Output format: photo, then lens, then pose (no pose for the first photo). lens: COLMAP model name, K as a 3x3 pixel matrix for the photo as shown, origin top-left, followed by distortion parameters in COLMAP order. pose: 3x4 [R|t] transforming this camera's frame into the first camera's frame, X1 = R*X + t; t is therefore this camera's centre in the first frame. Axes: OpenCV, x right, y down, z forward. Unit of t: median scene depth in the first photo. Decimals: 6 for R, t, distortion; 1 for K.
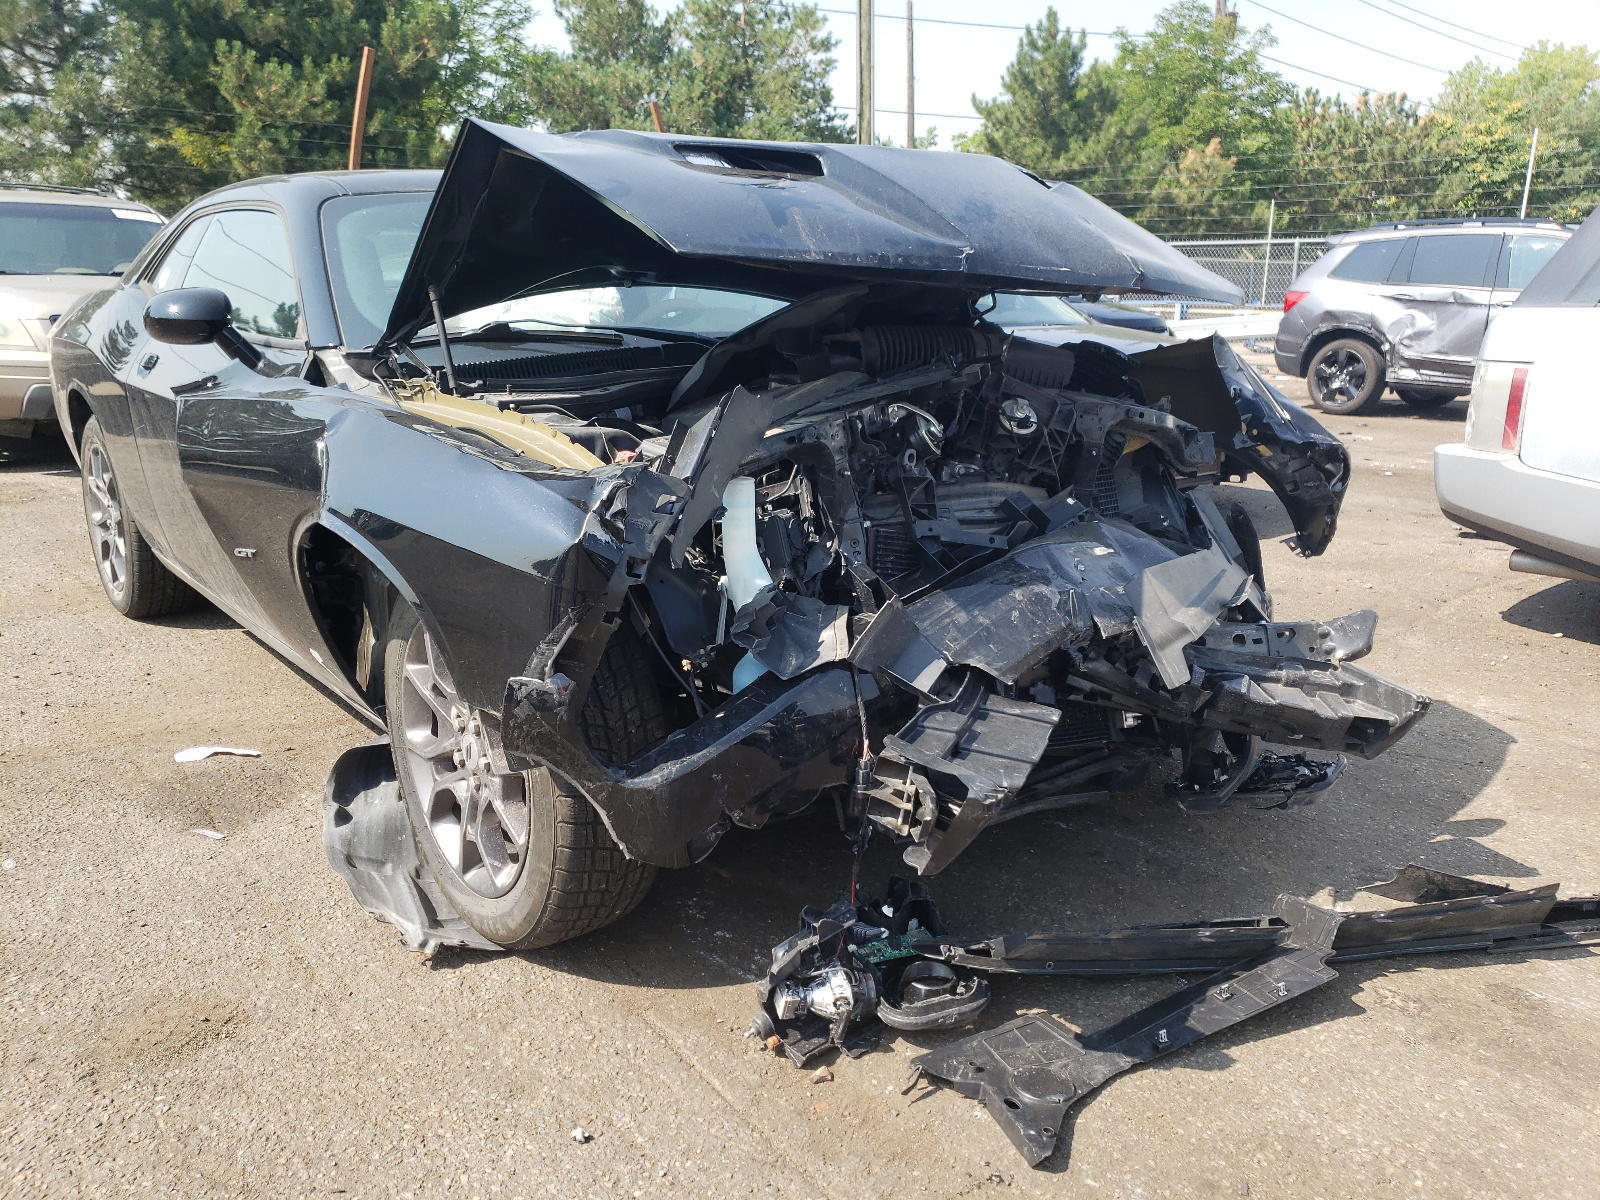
lens RADIAL K [[1217.9, 0, 800.0], [0, 1217.9, 600.0], [0, 0, 1]] dist [0.019337, -0.002155]
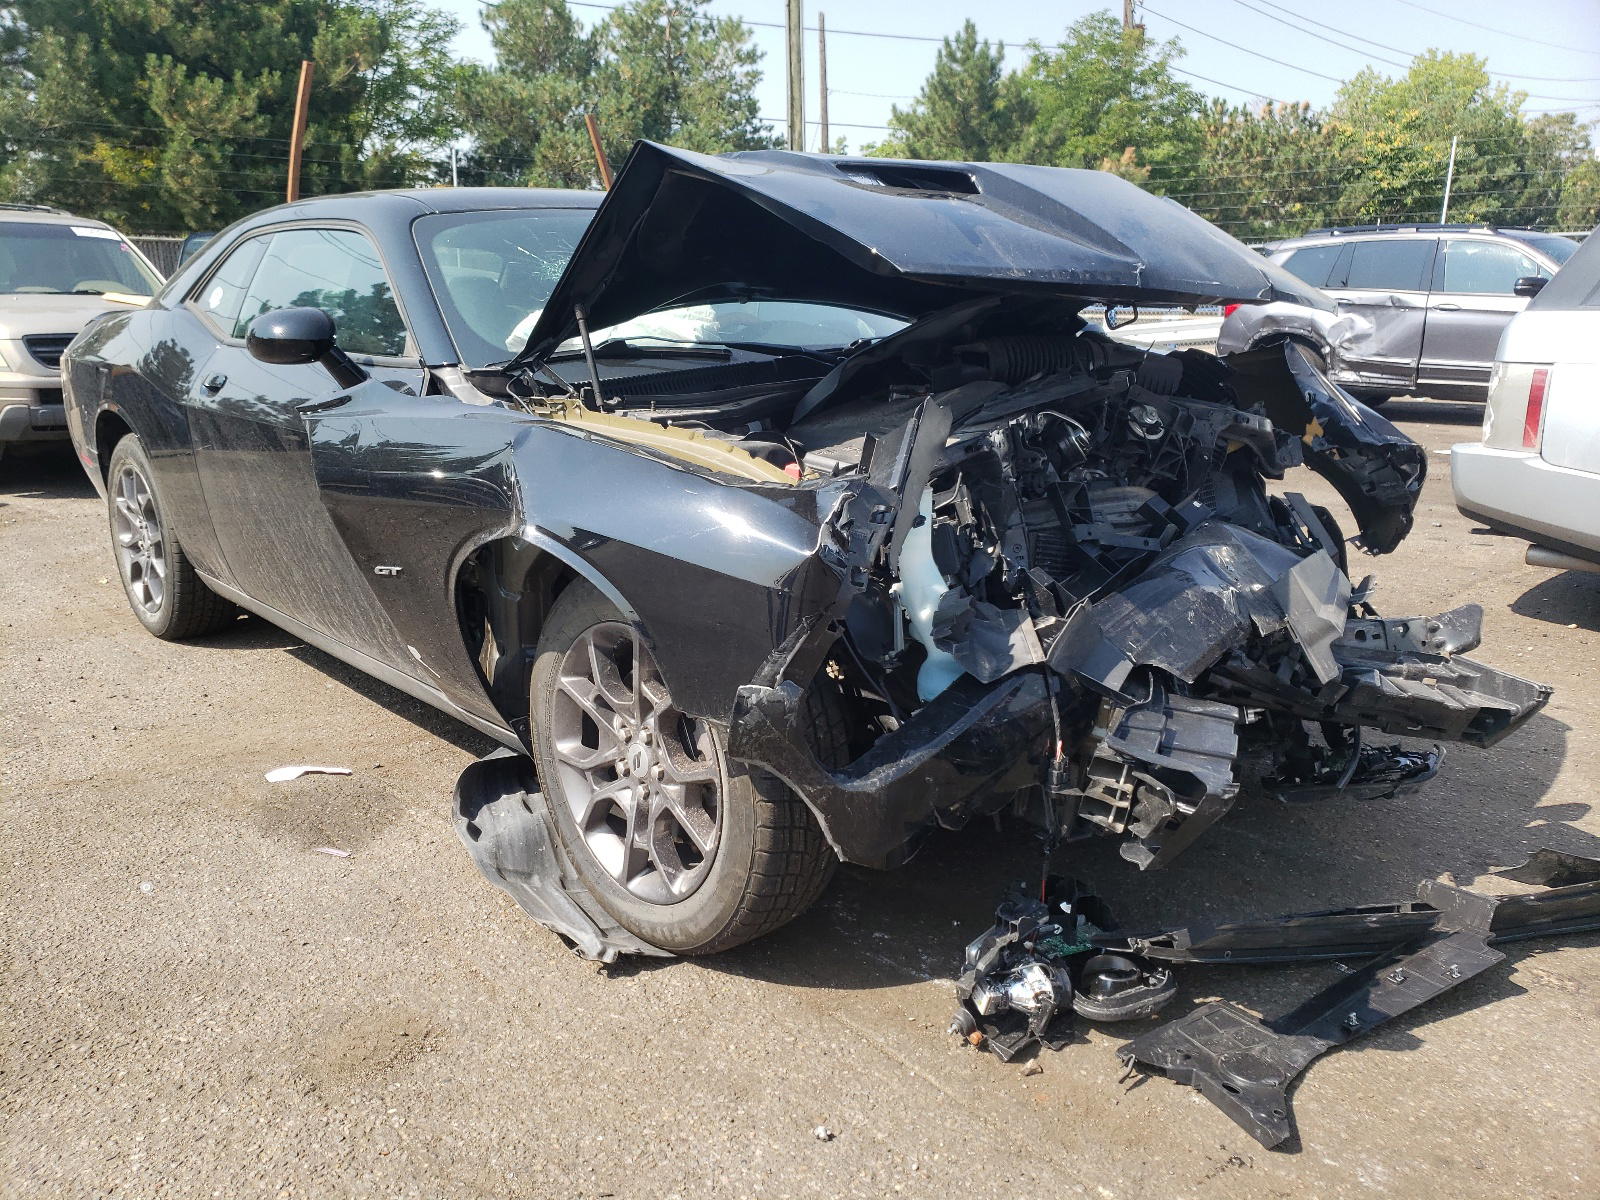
lens RADIAL K [[1214.1, 0, 789.6], [0, 1214.1, 589.6], [0, 0, 1]] dist [0.022735, 0.002206]
pose [[0.999019, -0.020127, 0.039441, -0.174088], [0.020726, 0.999675, -0.014825, -0.001075], [-0.039130, 0.015628, 0.999112, -0.017108]]
